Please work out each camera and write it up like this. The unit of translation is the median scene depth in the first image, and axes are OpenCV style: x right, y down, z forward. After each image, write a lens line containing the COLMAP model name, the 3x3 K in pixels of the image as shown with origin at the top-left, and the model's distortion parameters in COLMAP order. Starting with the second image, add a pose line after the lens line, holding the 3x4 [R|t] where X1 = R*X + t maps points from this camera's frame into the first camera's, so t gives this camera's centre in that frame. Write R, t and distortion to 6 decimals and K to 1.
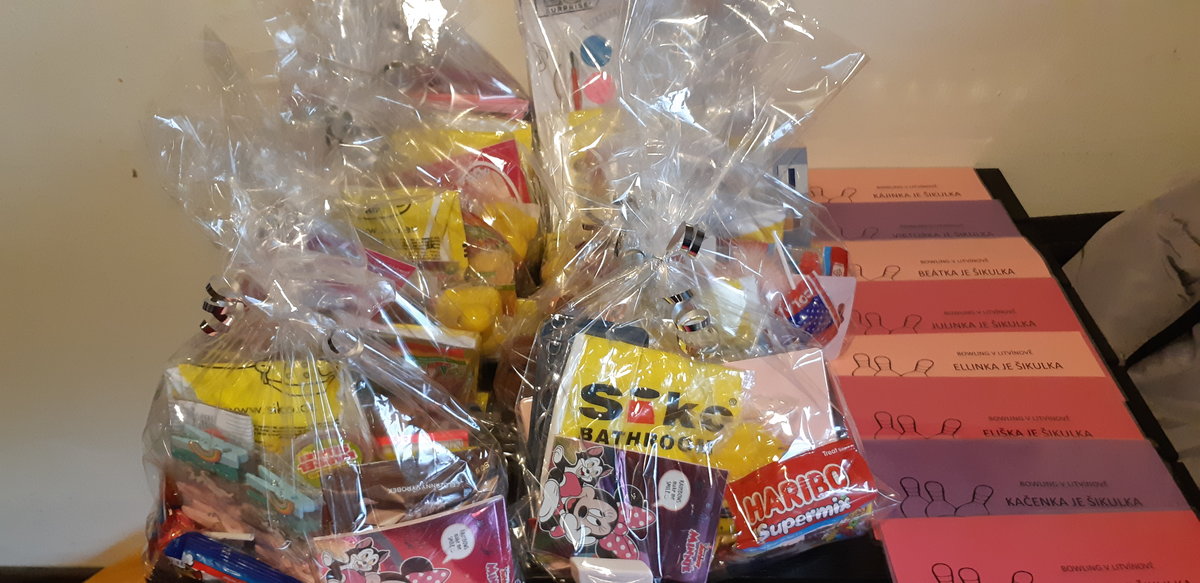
lens RADIAL K [[951.2, 0, 592.3], [0, 951.2, 291.0], [0, 0, 1]] dist [0.087411, -0.172806]
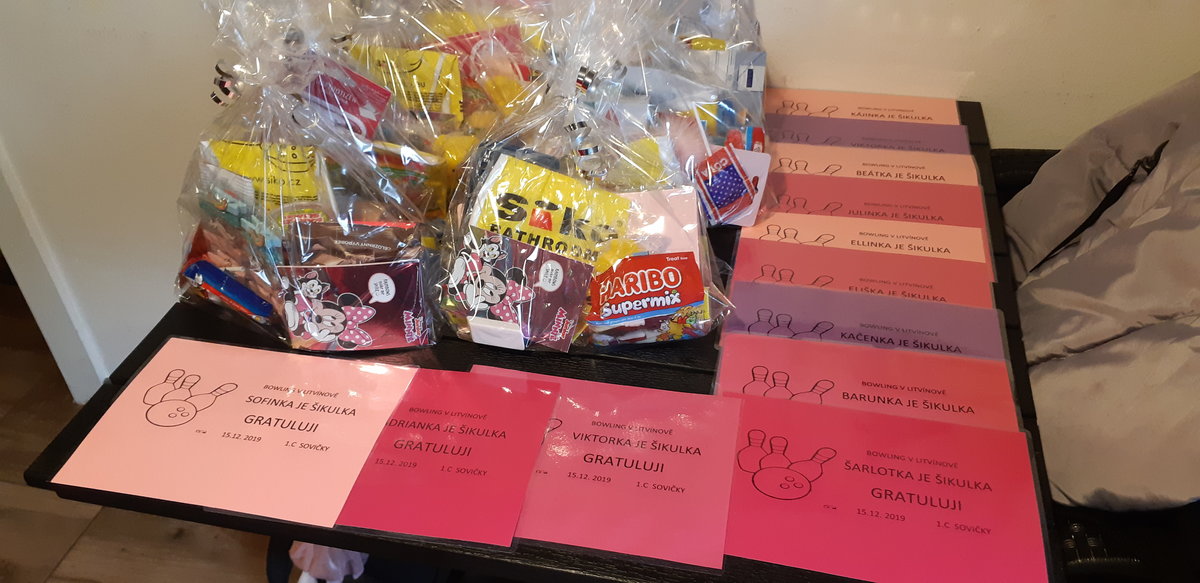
lens RADIAL K [[951.2, 0, 595.3], [0, 951.2, 289.5], [0, 0, 1]] dist [0.087411, -0.172806]
pose [[0.975776, 0.118993, -0.183579, 0.363958], [-0.118226, 0.992871, 0.015159, 0.191736], [0.184074, 0.006912, 0.982888, -0.234714]]
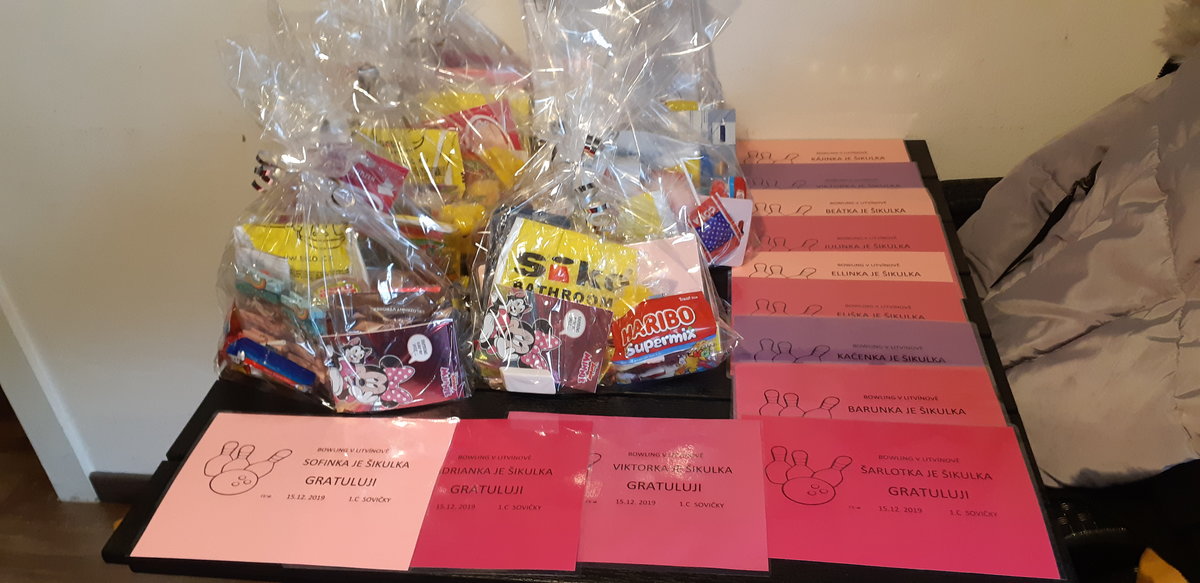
lens RADIAL K [[951.2, 0, 597.4], [0, 951.2, 280.8], [0, 0, 1]] dist [0.087411, -0.172806]
pose [[0.992072, 0.027733, -0.122569, 0.276173], [-0.035181, 0.997637, -0.059021, 0.217130], [0.120642, 0.062865, 0.990703, -0.369412]]
